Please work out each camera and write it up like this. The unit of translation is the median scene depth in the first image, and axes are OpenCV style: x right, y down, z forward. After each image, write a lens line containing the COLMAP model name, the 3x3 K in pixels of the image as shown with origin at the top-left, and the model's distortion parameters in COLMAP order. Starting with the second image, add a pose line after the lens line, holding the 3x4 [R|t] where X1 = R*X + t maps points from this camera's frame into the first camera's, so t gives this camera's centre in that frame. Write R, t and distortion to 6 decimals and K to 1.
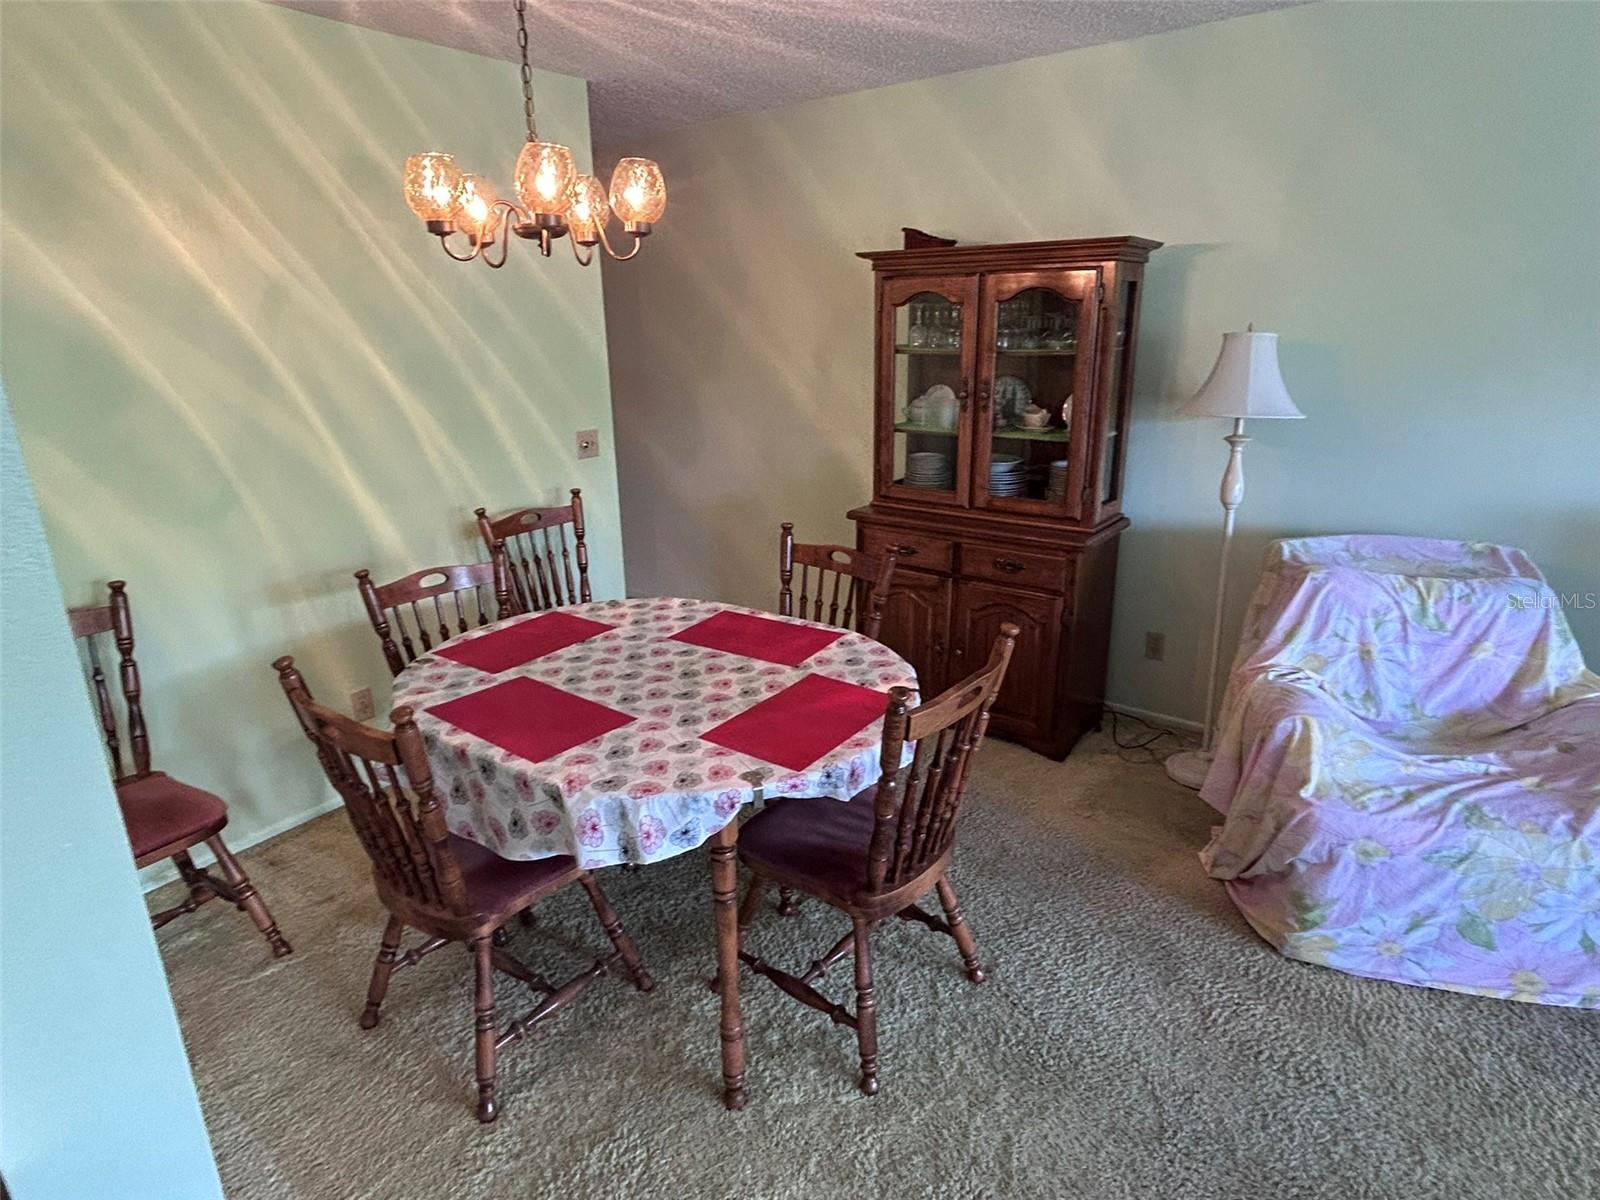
lens RADIAL K [[898.2, 0, 793.9], [0, 898.2, 594.2], [0, 0, 1]] dist [0.000192, 0.002372]
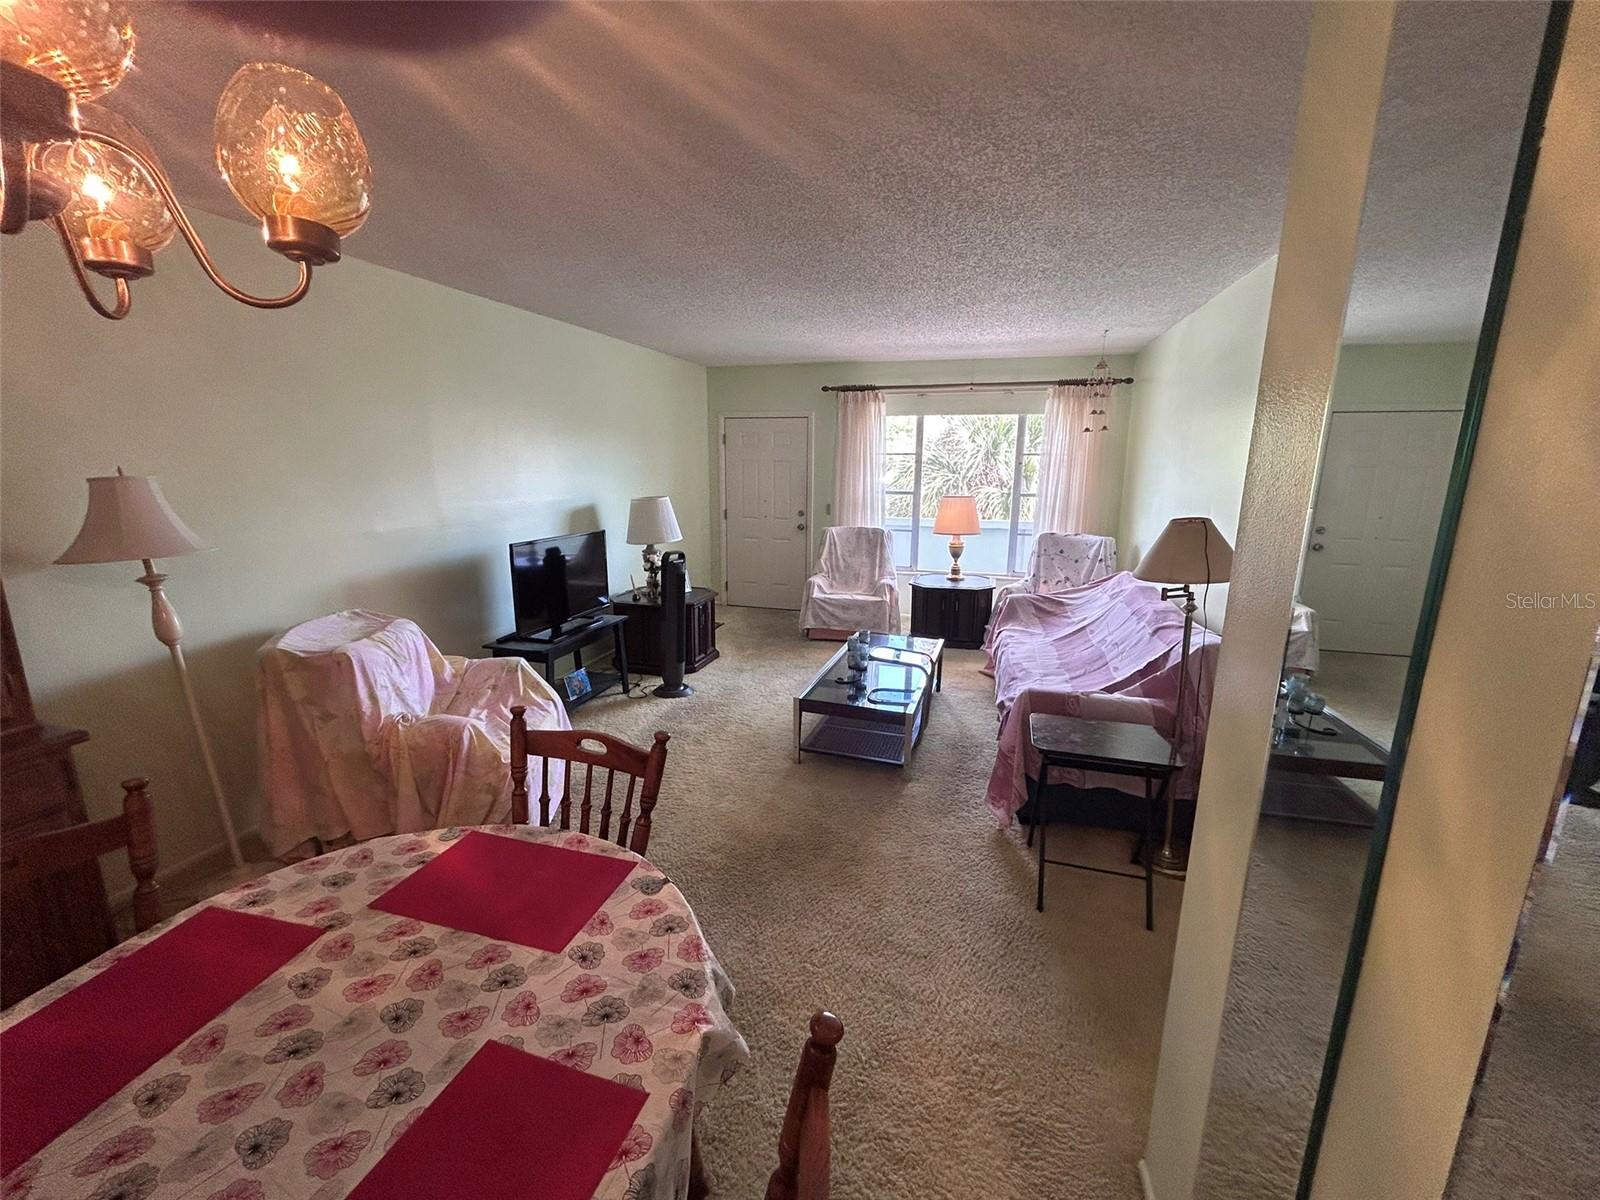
lens RADIAL K [[643.1, 0, 800.7], [0, 643.1, 598.8], [0, 0, 1]] dist [-0.001440, 0.001060]
pose [[-0.360742, -0.180969, 0.914940, -0.550354], [0.275435, 0.916569, 0.289889, -0.203468], [-0.891067, 0.356582, -0.280800, 0.709051]]
